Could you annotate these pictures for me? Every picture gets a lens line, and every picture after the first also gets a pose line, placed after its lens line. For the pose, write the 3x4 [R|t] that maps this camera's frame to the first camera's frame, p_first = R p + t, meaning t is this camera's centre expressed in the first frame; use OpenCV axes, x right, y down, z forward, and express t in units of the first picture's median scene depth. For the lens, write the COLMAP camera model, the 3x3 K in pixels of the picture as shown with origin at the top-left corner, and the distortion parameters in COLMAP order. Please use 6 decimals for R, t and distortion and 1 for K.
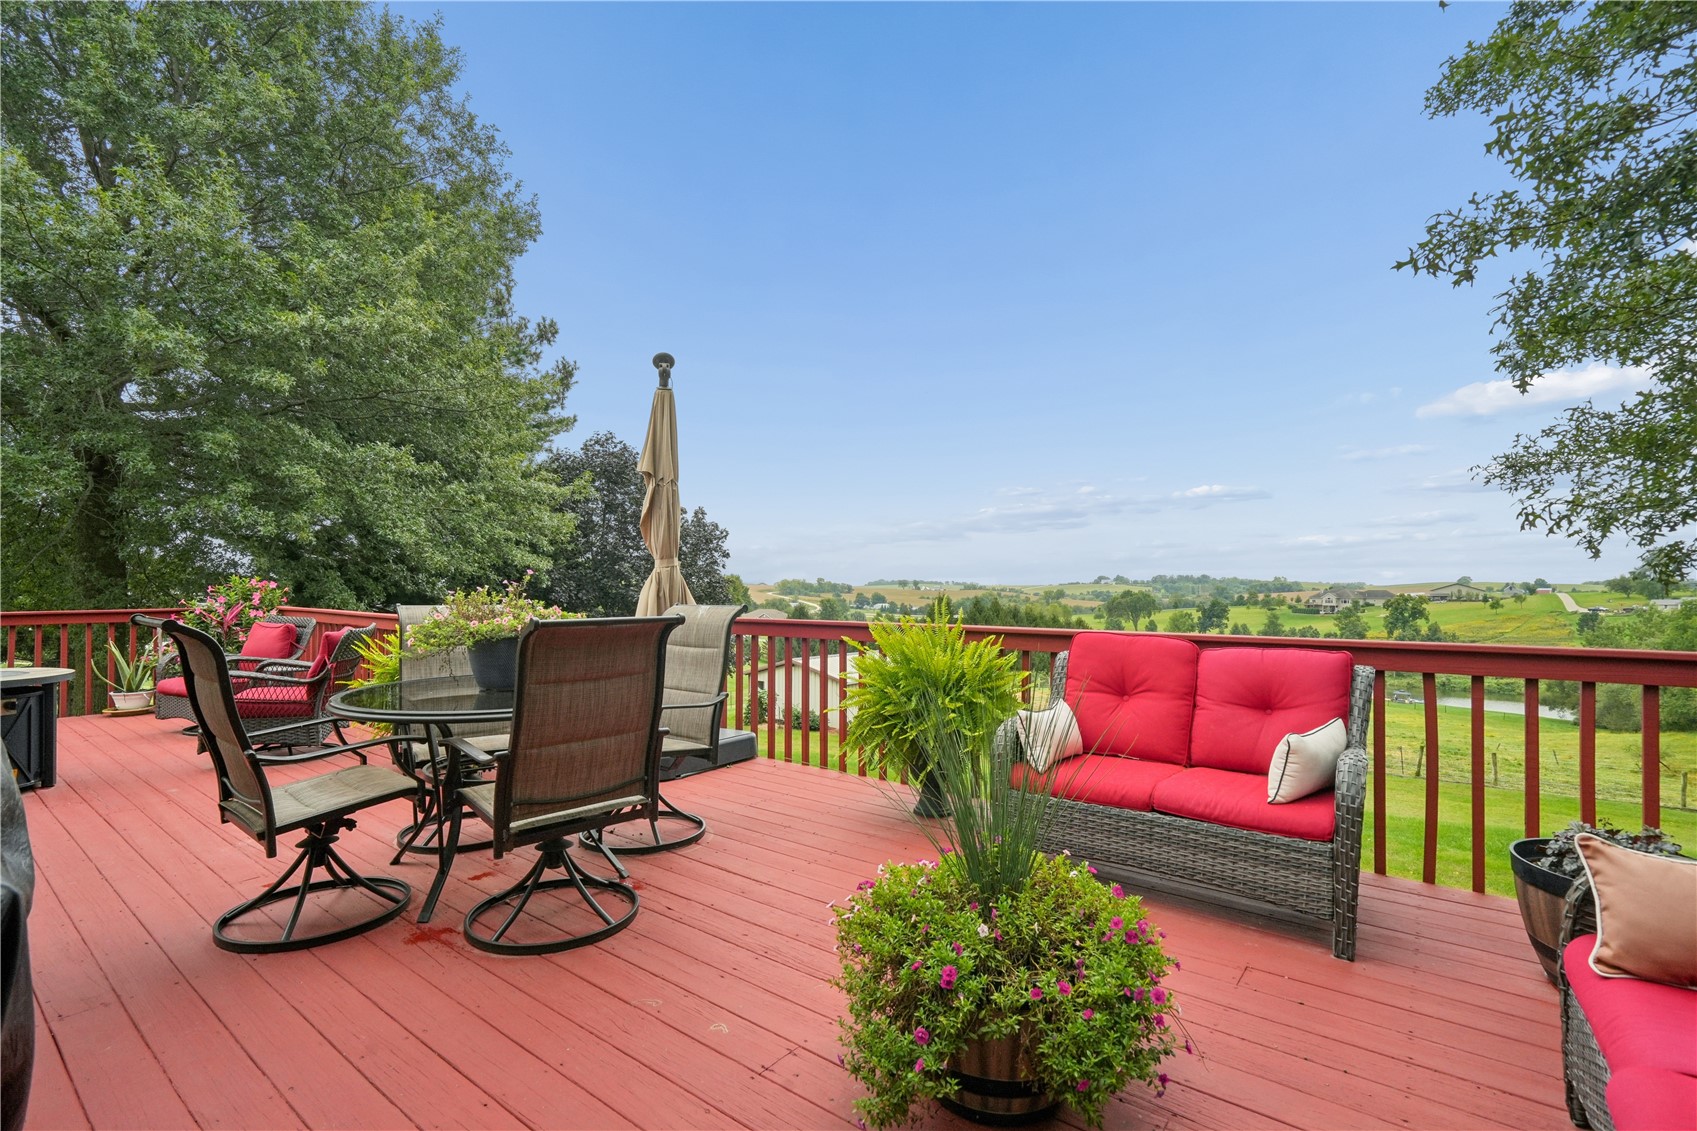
lens RADIAL K [[768.4, 0, 849.8], [0, 768.4, 582.7], [0, 0, 1]] dist [-0.005707, -0.000273]
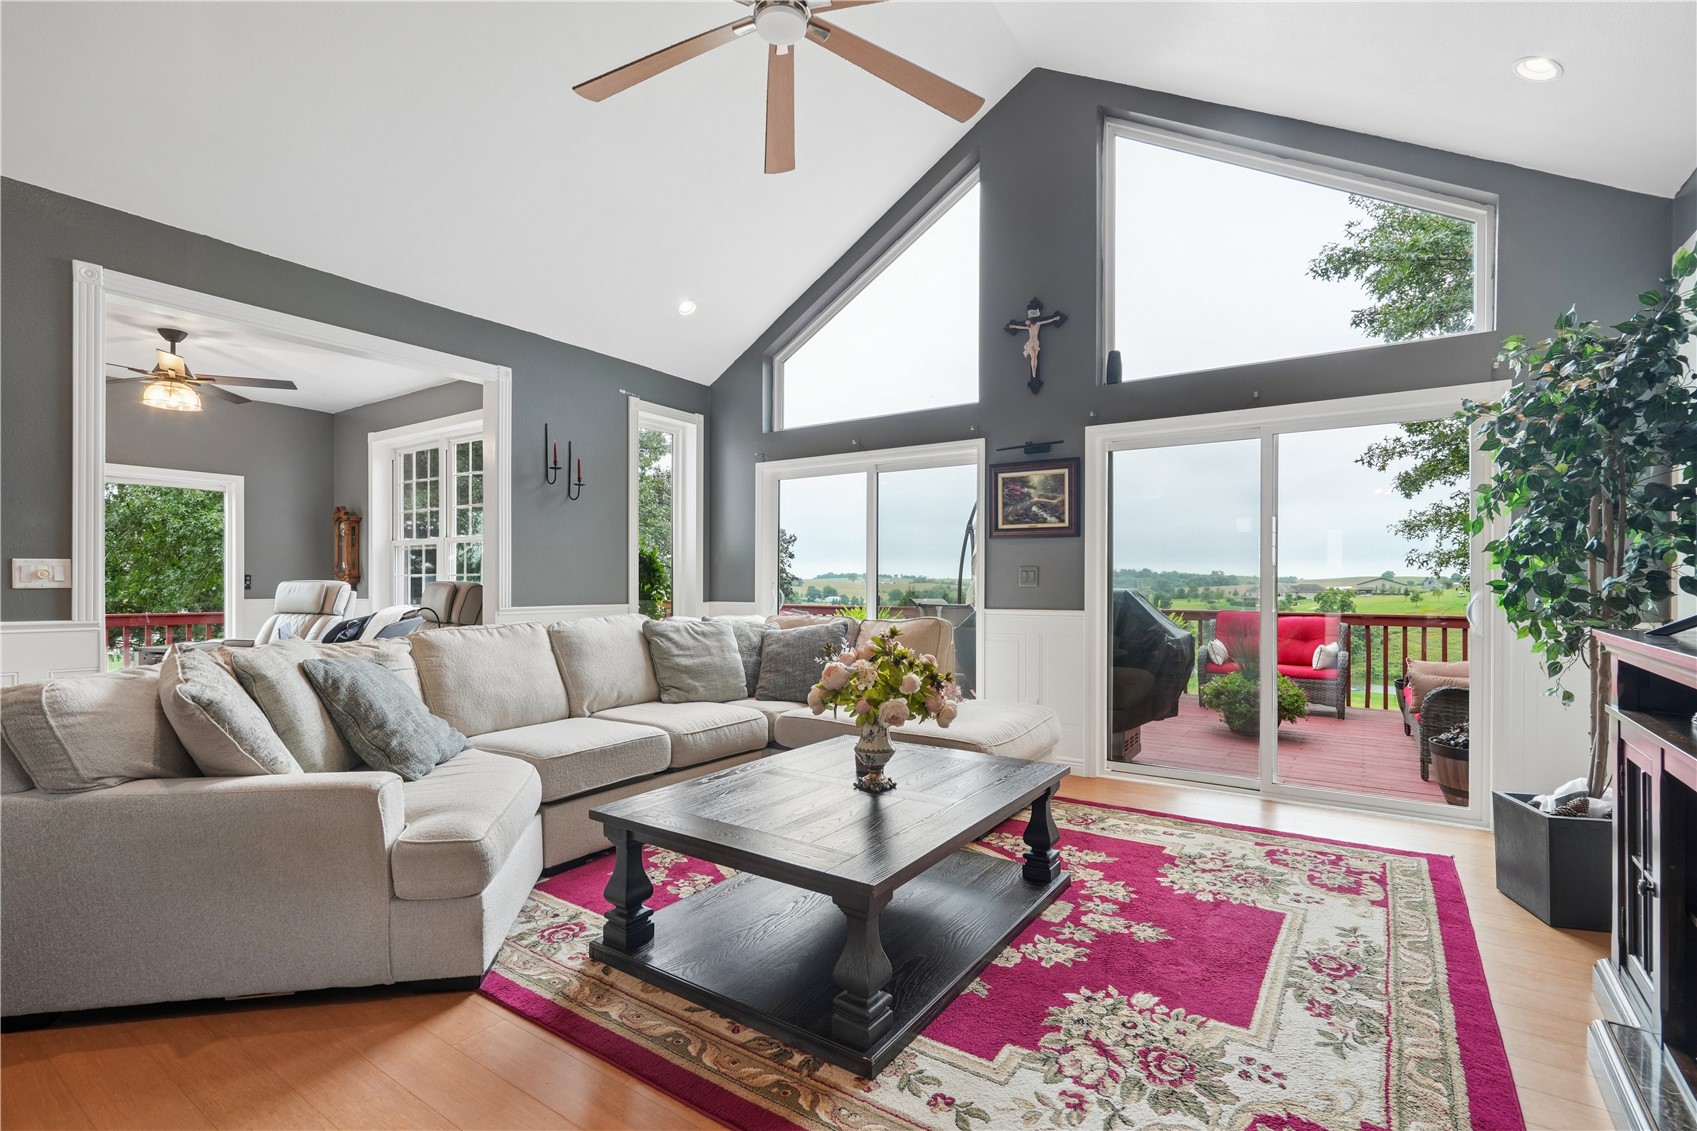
lens RADIAL K [[768.4, 0, 849.8], [0, 768.4, 582.7], [0, 0, 1]] dist [-0.005707, -0.000273]
pose [[0.997949, 0.001545, 0.064001, -0.743351], [-0.002117, 0.999958, 0.008872, -0.030249], [-0.063985, -0.008989, 0.997910, -0.946477]]
